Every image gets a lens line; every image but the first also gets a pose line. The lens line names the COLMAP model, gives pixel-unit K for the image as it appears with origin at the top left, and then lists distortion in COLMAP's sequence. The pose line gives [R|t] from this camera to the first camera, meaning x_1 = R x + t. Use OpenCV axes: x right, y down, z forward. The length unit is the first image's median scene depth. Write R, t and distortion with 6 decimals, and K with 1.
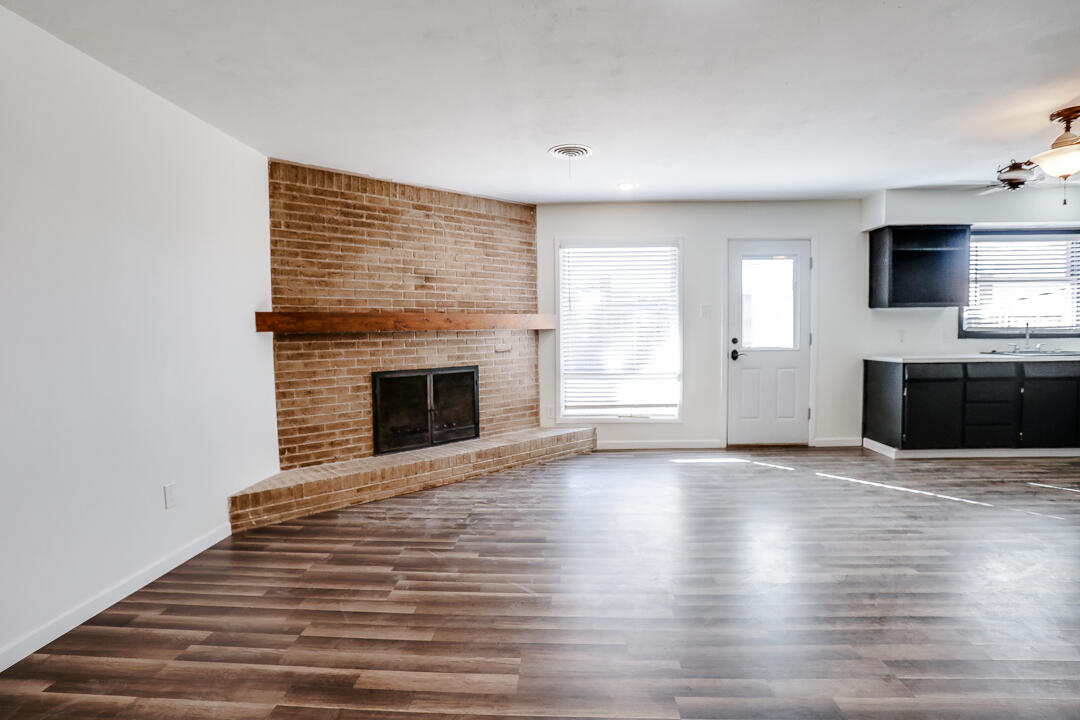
lens RADIAL K [[513.4, 0, 537.7], [0, 513.4, 335.2], [0, 0, 1]] dist [-0.056702, 0.024726]
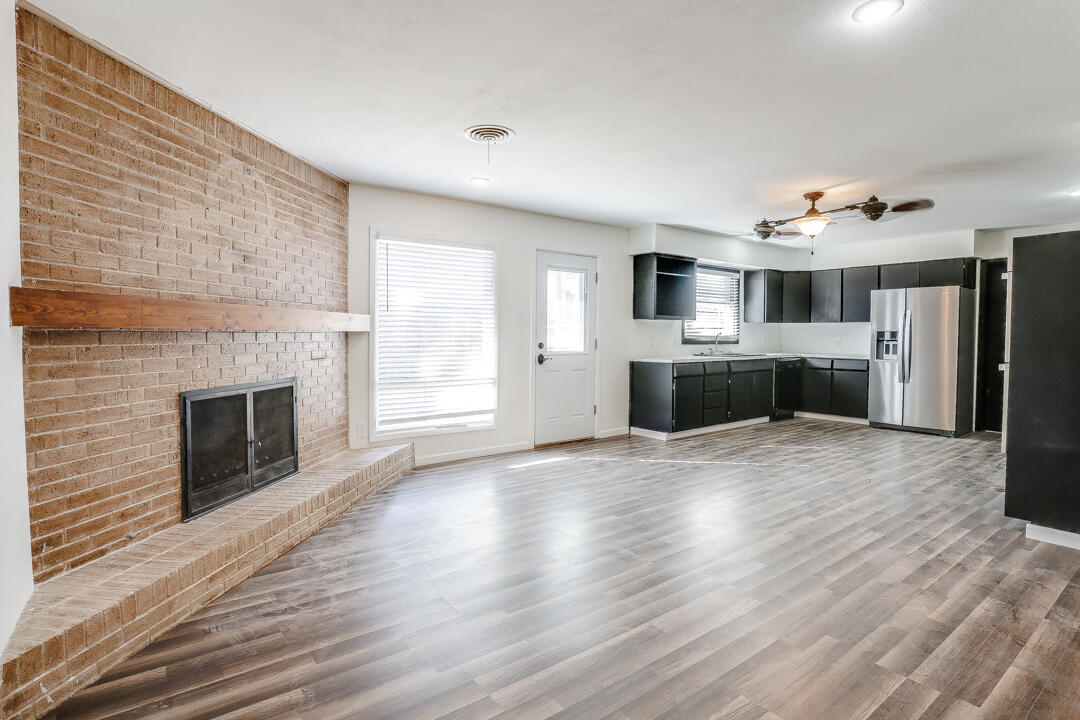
lens RADIAL K [[513.4, 0, 537.7], [0, 513.4, 335.2], [0, 0, 1]] dist [-0.056702, 0.024726]
pose [[0.787126, 0.013656, 0.616641, -0.357154], [-0.005389, 0.999869, -0.015265, 0.006554], [-0.616769, 0.008692, 0.787097, 0.214844]]
